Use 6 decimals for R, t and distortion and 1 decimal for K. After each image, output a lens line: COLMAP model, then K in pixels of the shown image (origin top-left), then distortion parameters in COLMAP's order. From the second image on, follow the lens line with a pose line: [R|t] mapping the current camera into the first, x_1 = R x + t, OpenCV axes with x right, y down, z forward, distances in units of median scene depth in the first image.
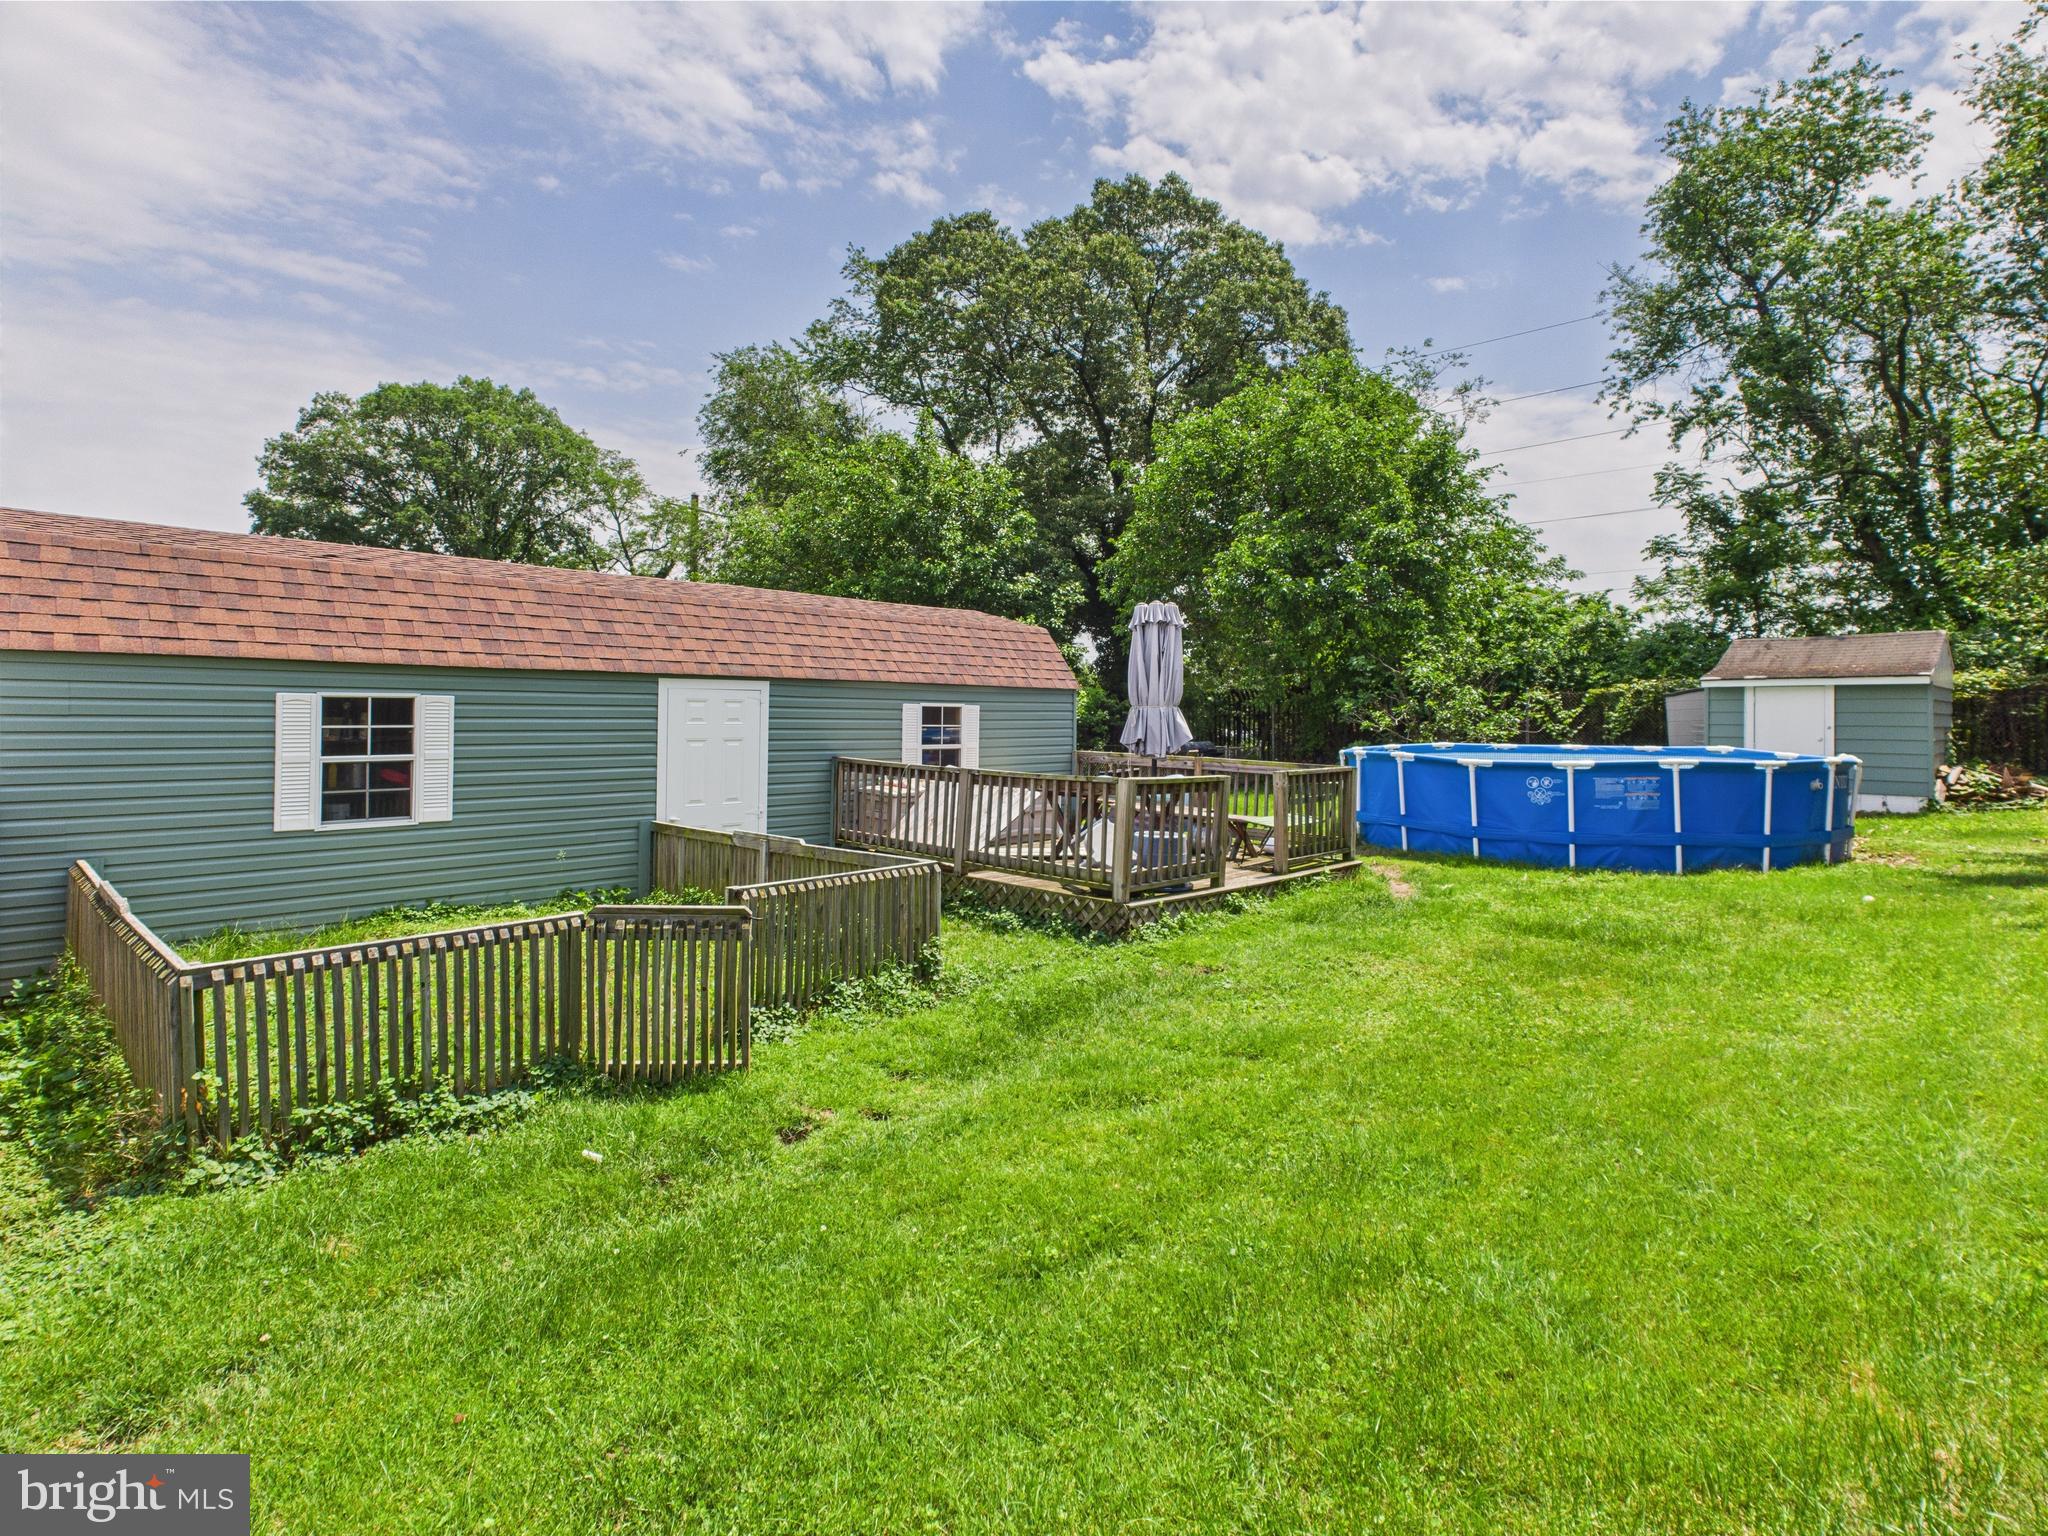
lens RADIAL K [[1090.3, 0, 1026.2], [0, 1090.3, 723.0], [0, 0, 1]] dist [-0.000195, 0.000765]
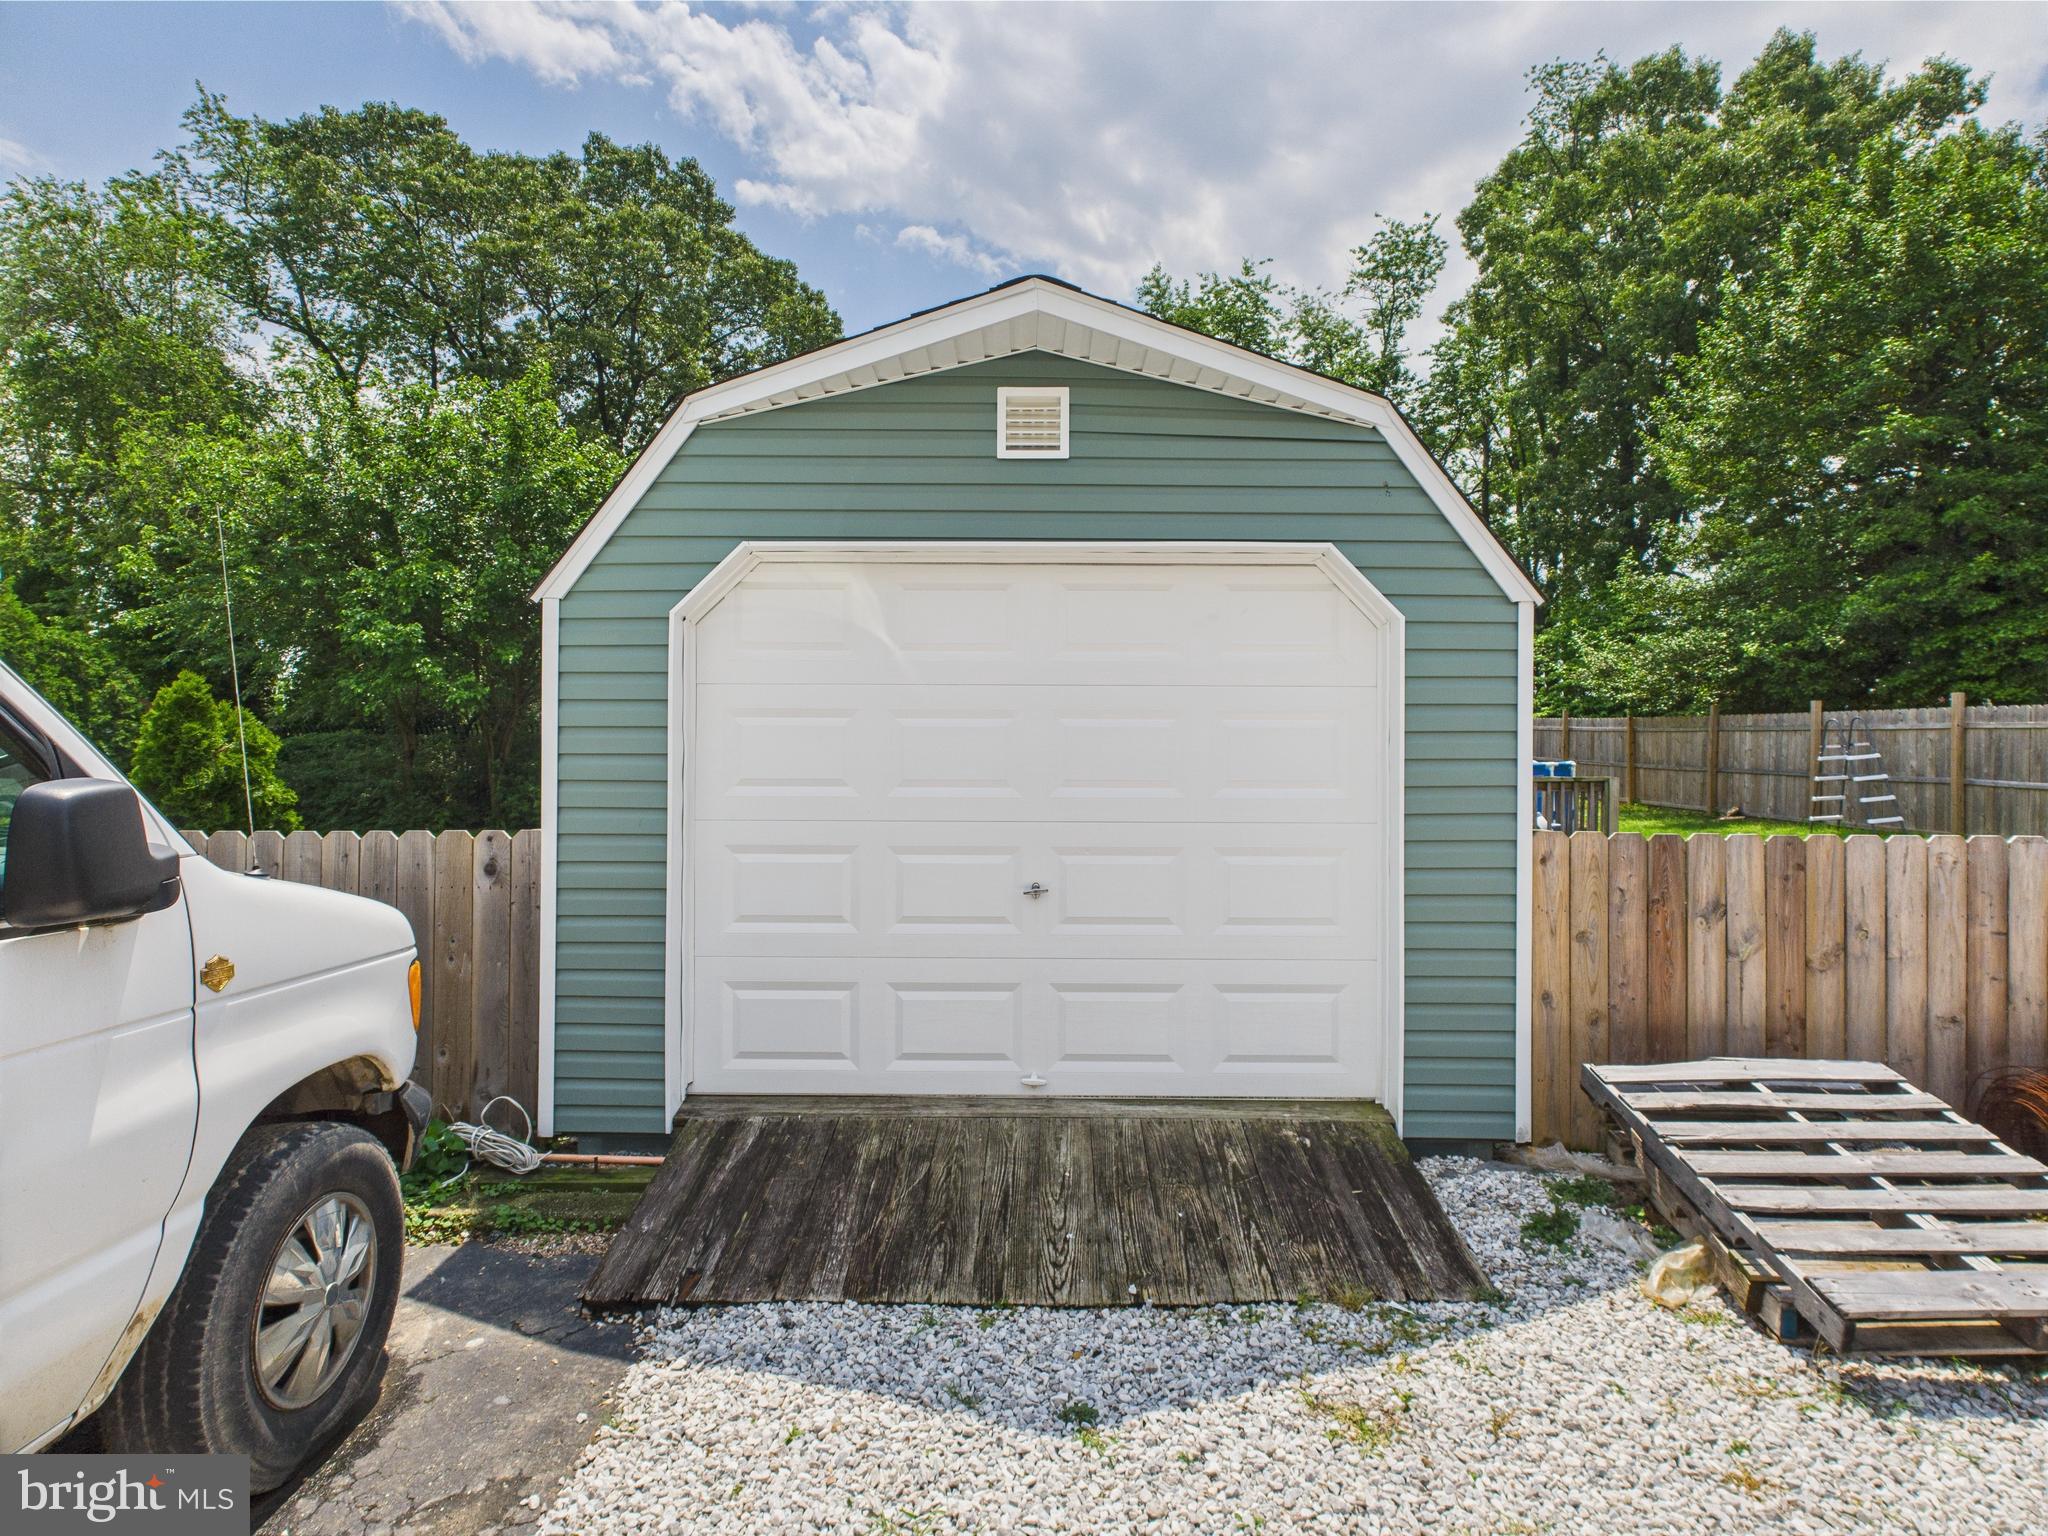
lens RADIAL K [[1090.3, 0, 1020.9], [0, 1090.3, 759.5], [0, 0, 1]] dist [-0.000195, 0.000765]
pose [[0.727920, -0.011598, 0.685564, -0.415519], [0.007492, 0.999932, 0.008962, 0.004217], [-0.685622, -0.001387, 0.727957, 0.170081]]
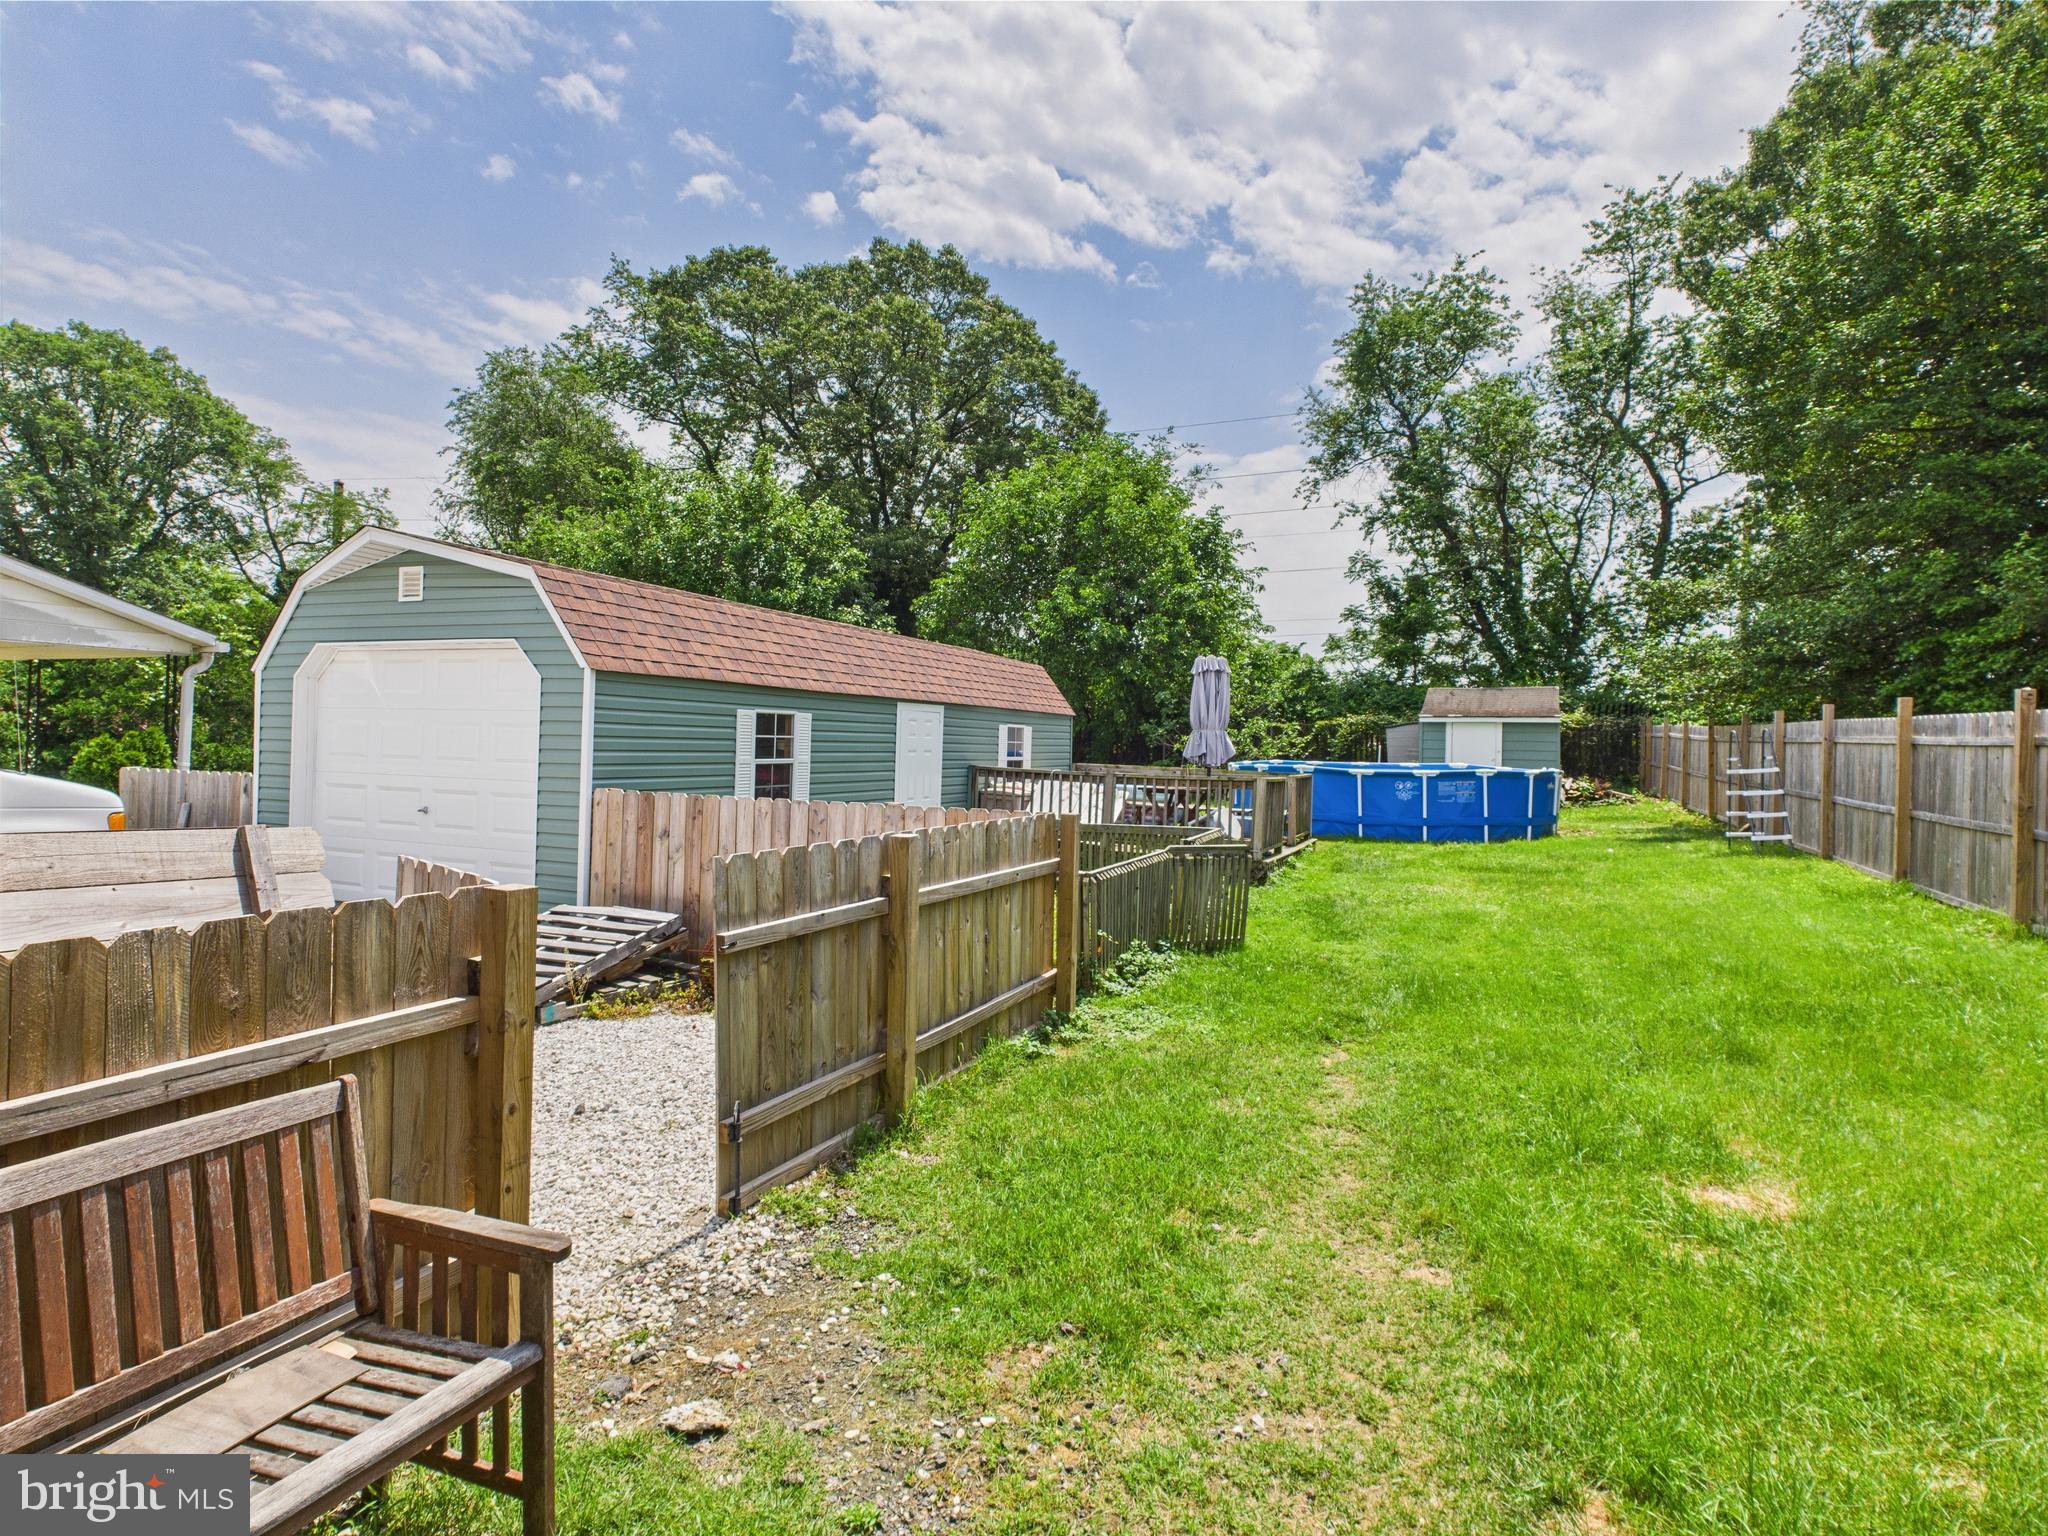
lens RADIAL K [[1090.3, 0, 1019.7], [0, 1090.3, 760.6], [0, 0, 1]] dist [-0.000195, 0.000765]
pose [[0.938441, 0.006415, 0.345379, -0.241810], [-0.011390, 0.999859, 0.012378, 0.003987], [-0.345251, -0.015550, 0.938381, -0.095517]]
